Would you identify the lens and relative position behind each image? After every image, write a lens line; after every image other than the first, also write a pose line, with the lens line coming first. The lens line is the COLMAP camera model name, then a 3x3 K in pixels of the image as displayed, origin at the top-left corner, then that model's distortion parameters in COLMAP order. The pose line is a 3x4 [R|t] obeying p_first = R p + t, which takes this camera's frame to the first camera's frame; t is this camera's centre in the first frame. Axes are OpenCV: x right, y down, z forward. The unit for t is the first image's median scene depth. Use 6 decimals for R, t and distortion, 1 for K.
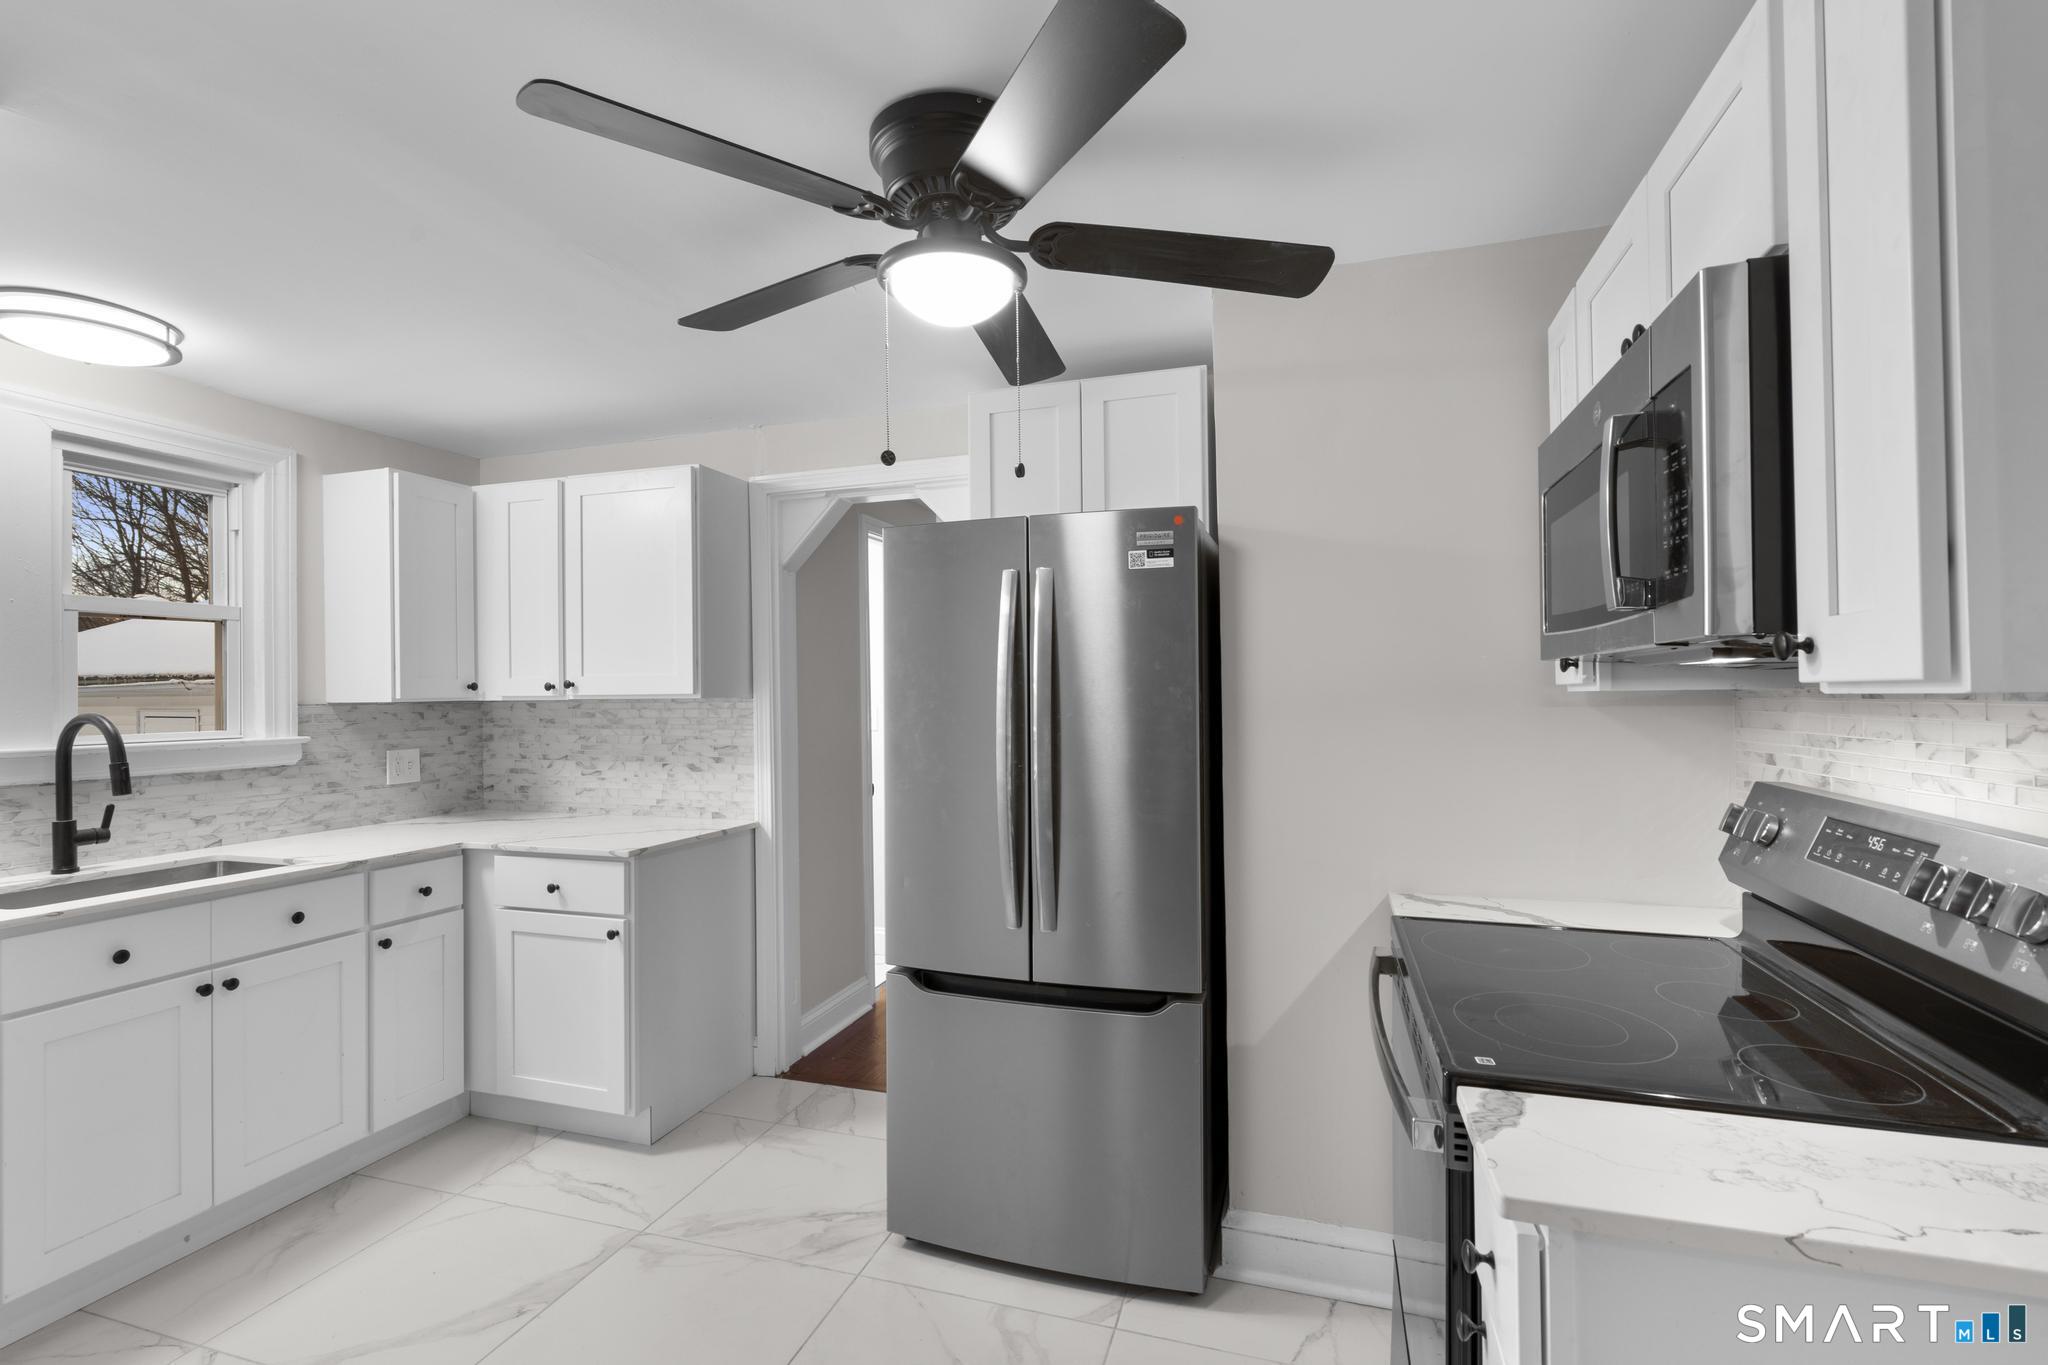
lens RADIAL K [[921.9, 0, 1024.7], [0, 921.9, 685.3], [0, 0, 1]] dist [-0.013899, 0.007674]
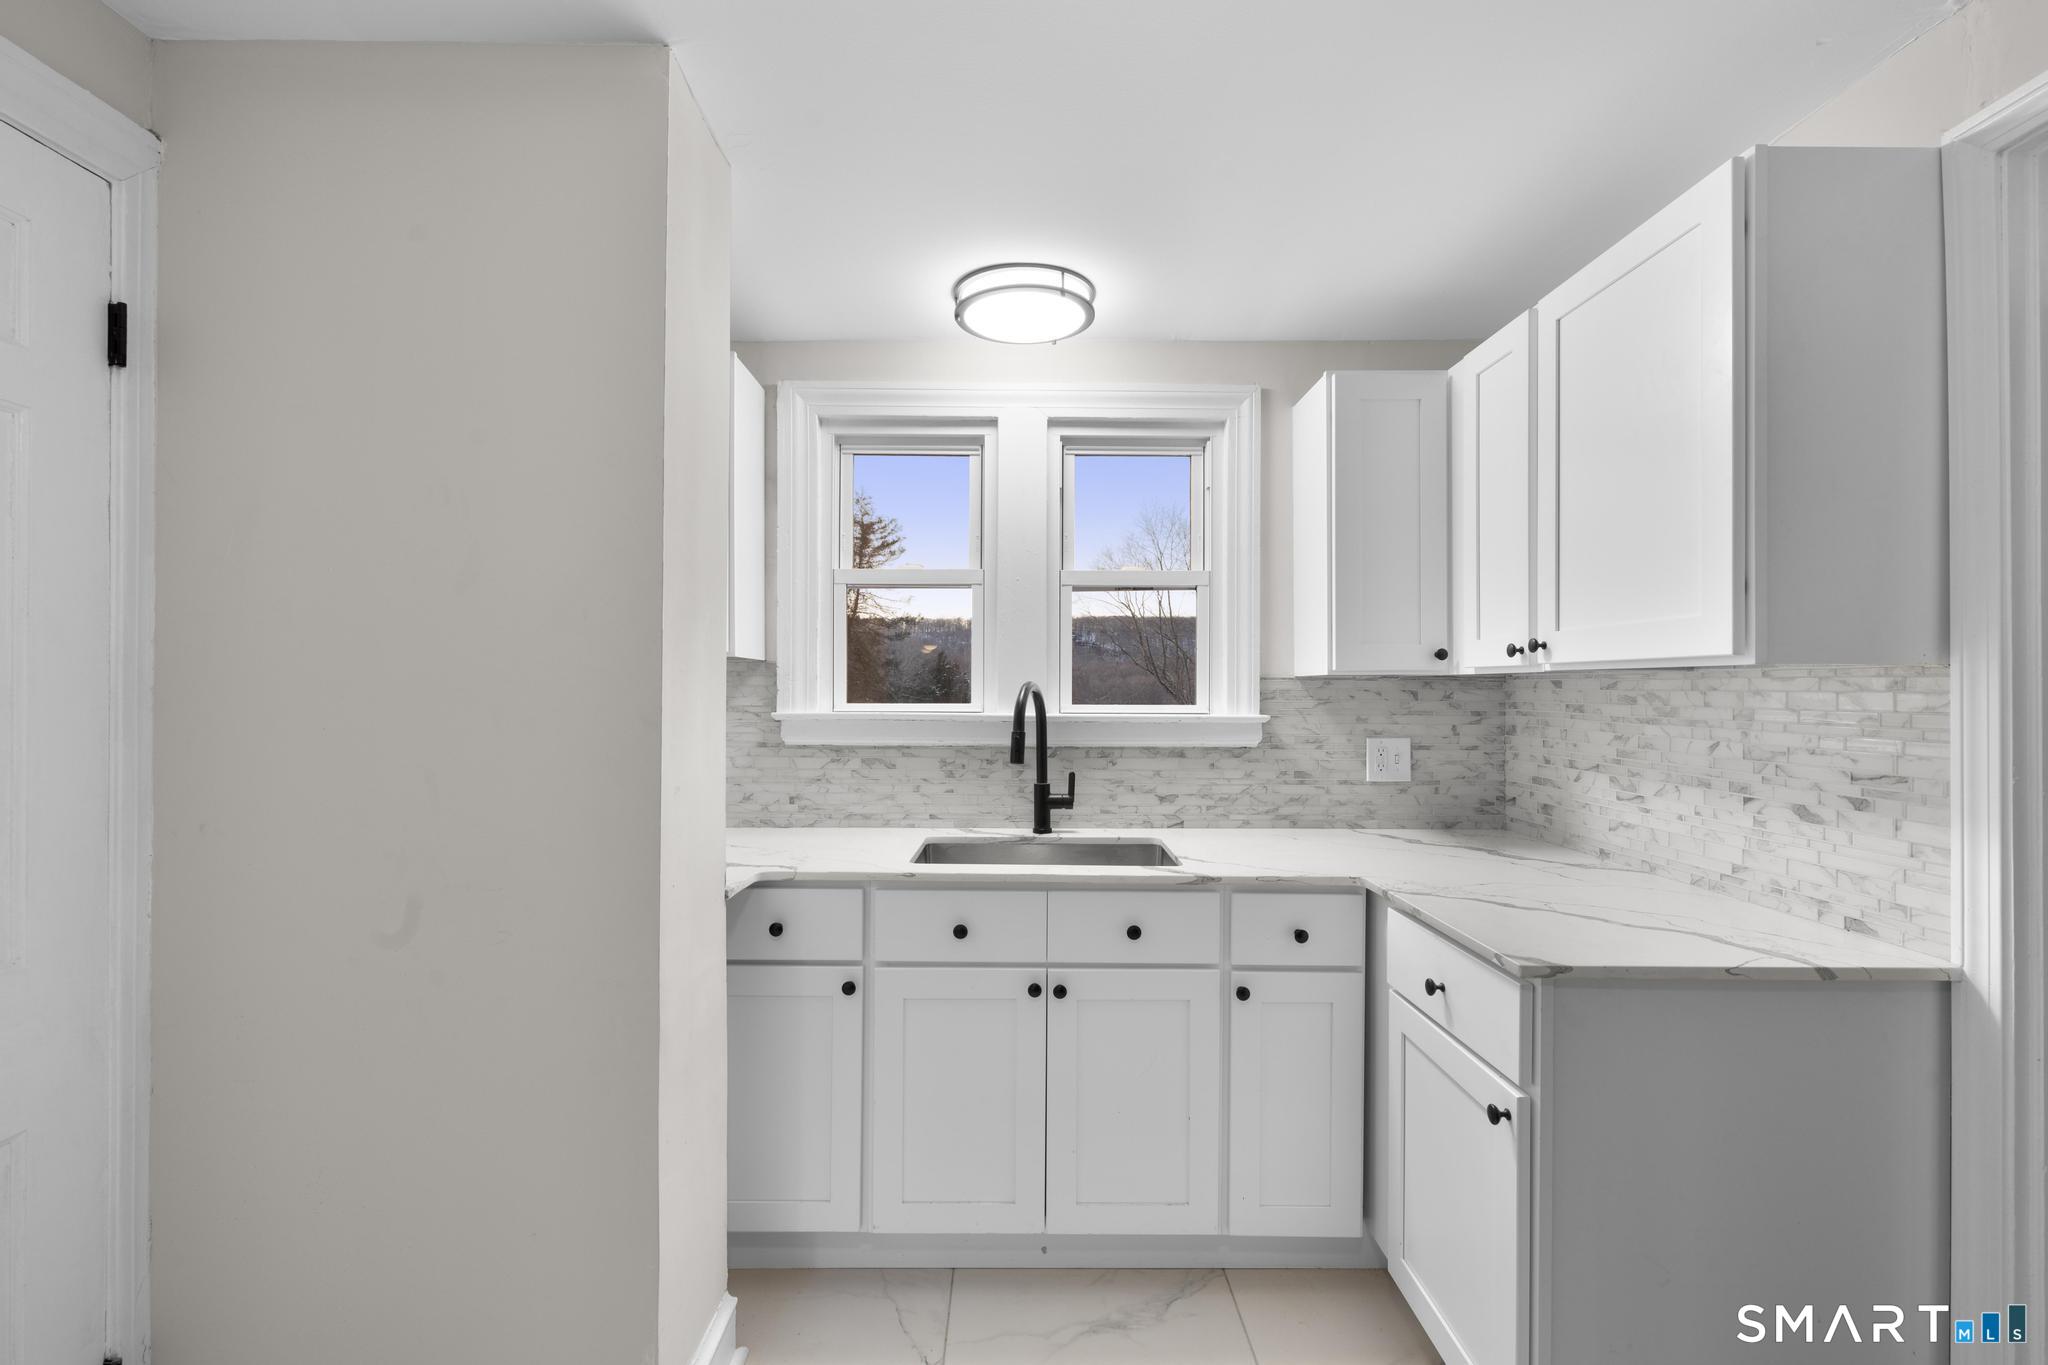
lens RADIAL K [[921.9, 0, 1024.7], [0, 921.9, 685.3], [0, 0, 1]] dist [-0.013899, 0.007674]
pose [[0.308363, 0.008301, -0.951232, -0.031125], [0.000653, 0.999960, 0.008938, 0.018525], [0.951268, -0.003378, 0.308346, 0.481616]]
